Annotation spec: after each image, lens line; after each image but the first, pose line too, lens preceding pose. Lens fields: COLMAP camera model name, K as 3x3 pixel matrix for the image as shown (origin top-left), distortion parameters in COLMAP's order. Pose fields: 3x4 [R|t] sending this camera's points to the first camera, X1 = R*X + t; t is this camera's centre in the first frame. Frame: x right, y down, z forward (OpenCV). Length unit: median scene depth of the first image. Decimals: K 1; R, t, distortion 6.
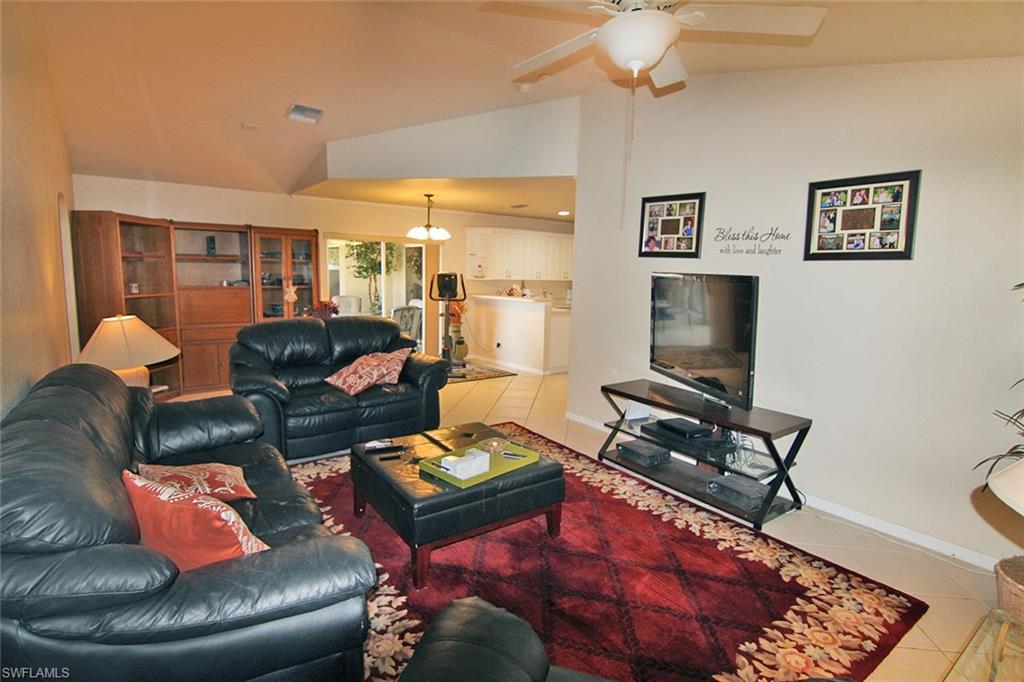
lens RADIAL K [[521.7, 0, 510.2], [0, 521.7, 340.1], [0, 0, 1]] dist [-0.009821, -0.007907]
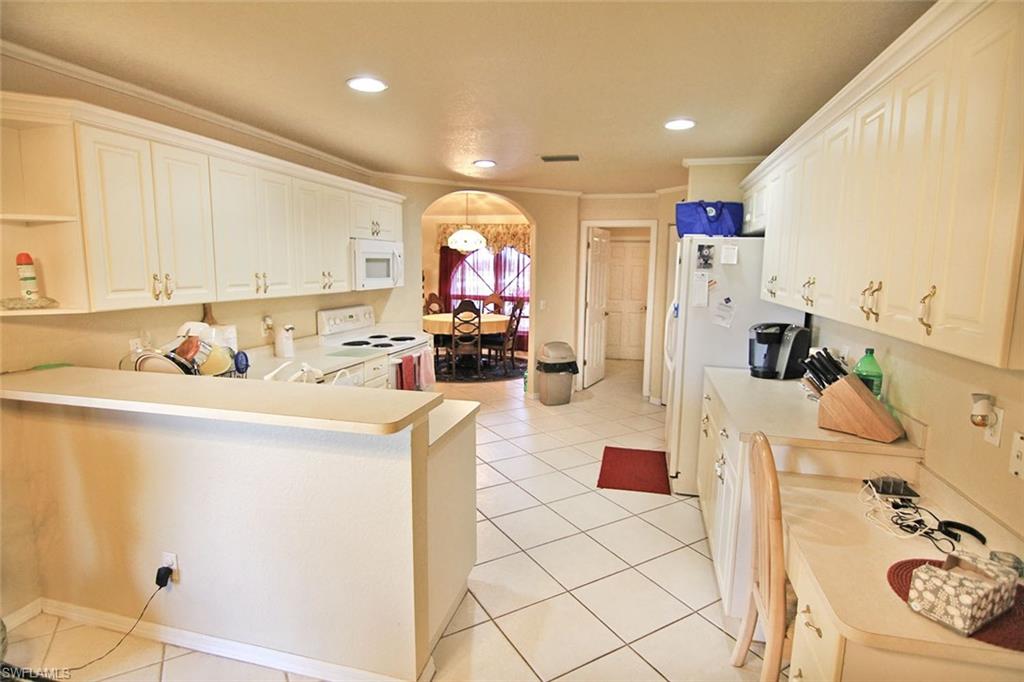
lens RADIAL K [[521.7, 0, 510.4], [0, 521.7, 344.0], [0, 0, 1]] dist [-0.009821, -0.007907]
pose [[0.779045, -0.105346, 0.618055, -0.067067], [0.088347, 0.994392, 0.058132, -0.195698], [-0.620713, 0.009316, 0.783983, 1.358519]]
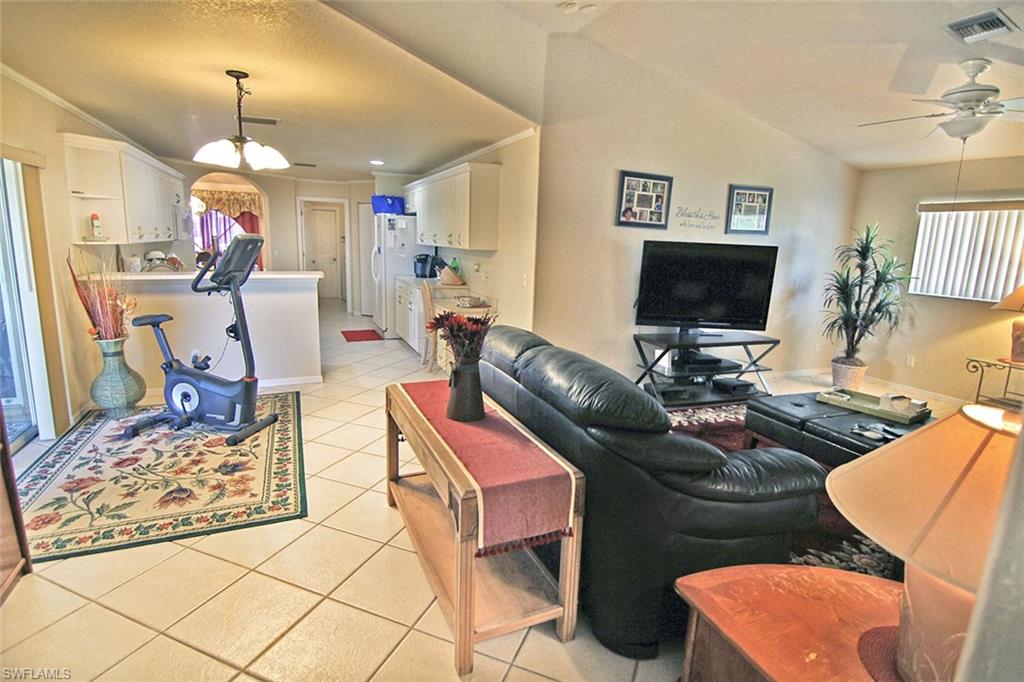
lens RADIAL K [[521.7, 0, 510.8], [0, 521.7, 336.6], [0, 0, 1]] dist [-0.009821, -0.007907]
pose [[0.239836, -0.193623, 0.951309, -0.934453], [0.101630, 0.979533, 0.173745, -0.152290], [-0.965479, 0.055011, 0.254605, 1.003450]]
